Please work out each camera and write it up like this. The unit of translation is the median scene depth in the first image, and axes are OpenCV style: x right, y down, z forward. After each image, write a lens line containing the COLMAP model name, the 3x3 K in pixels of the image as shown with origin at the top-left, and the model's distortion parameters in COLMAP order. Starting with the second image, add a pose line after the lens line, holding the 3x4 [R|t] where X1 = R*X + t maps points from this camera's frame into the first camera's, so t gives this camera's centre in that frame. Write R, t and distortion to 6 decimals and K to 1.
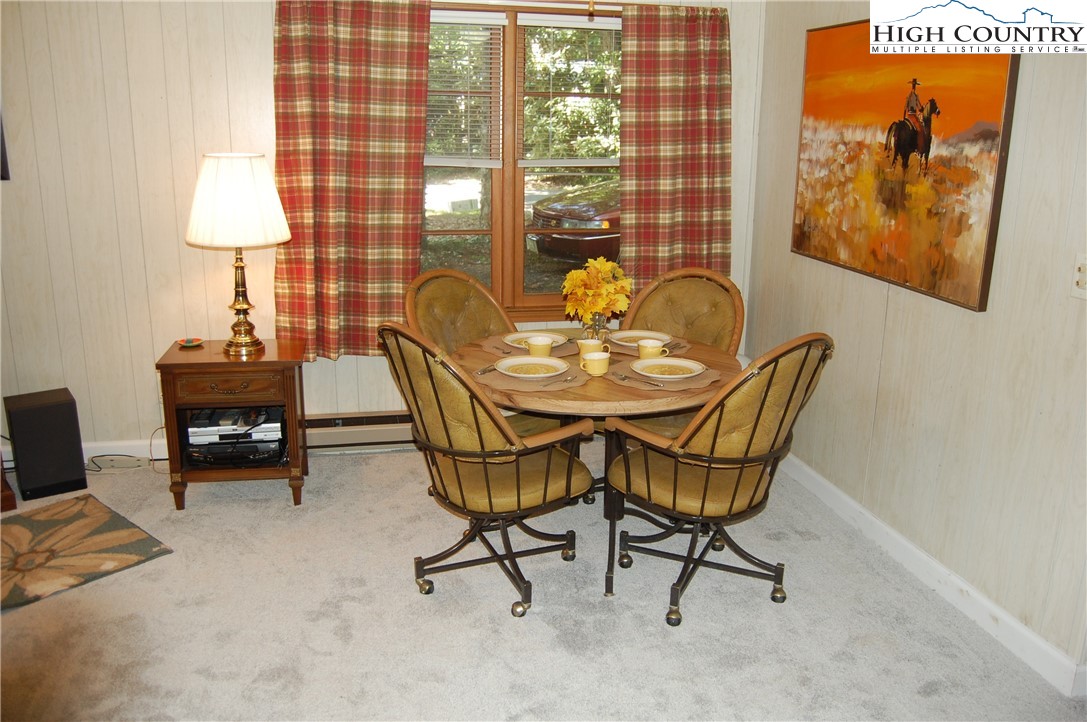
lens RADIAL K [[843.6, 0, 541.8], [0, 843.6, 360.3], [0, 0, 1]] dist [-0.090309, 0.028575]
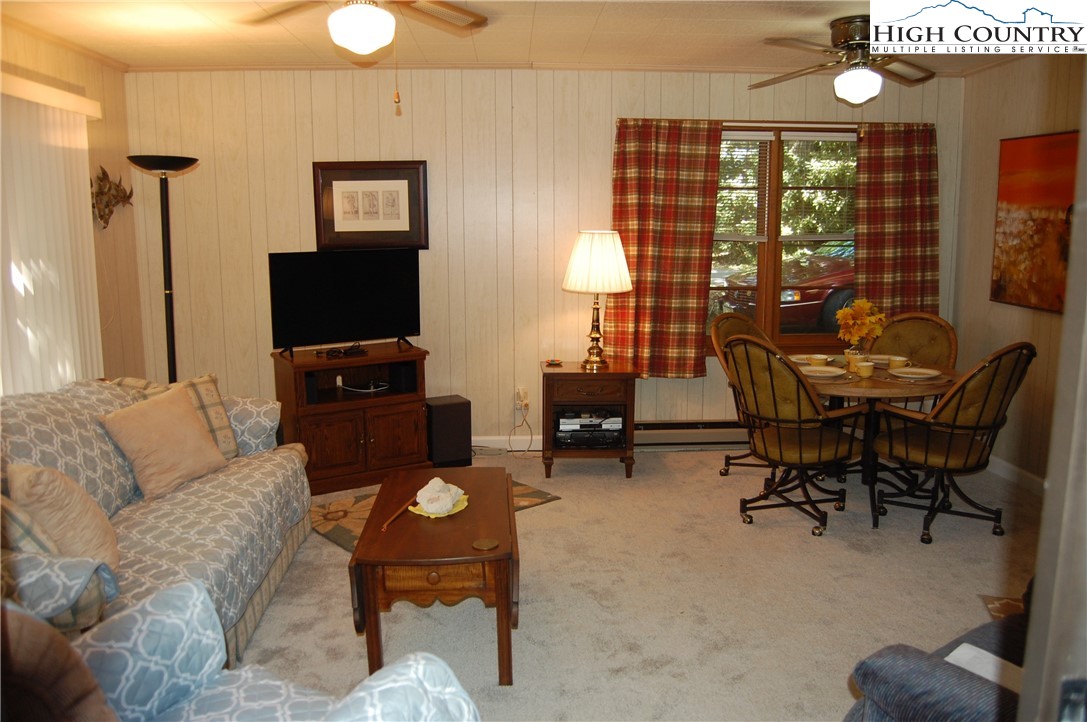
lens RADIAL K [[843.6, 0, 544.2], [0, 843.6, 362.6], [0, 0, 1]] dist [-0.090309, 0.028575]
pose [[0.987567, 0.007473, -0.157022, -0.218077], [-0.022312, 0.995420, -0.092953, 0.117613], [0.155609, 0.095301, 0.983211, -0.436399]]
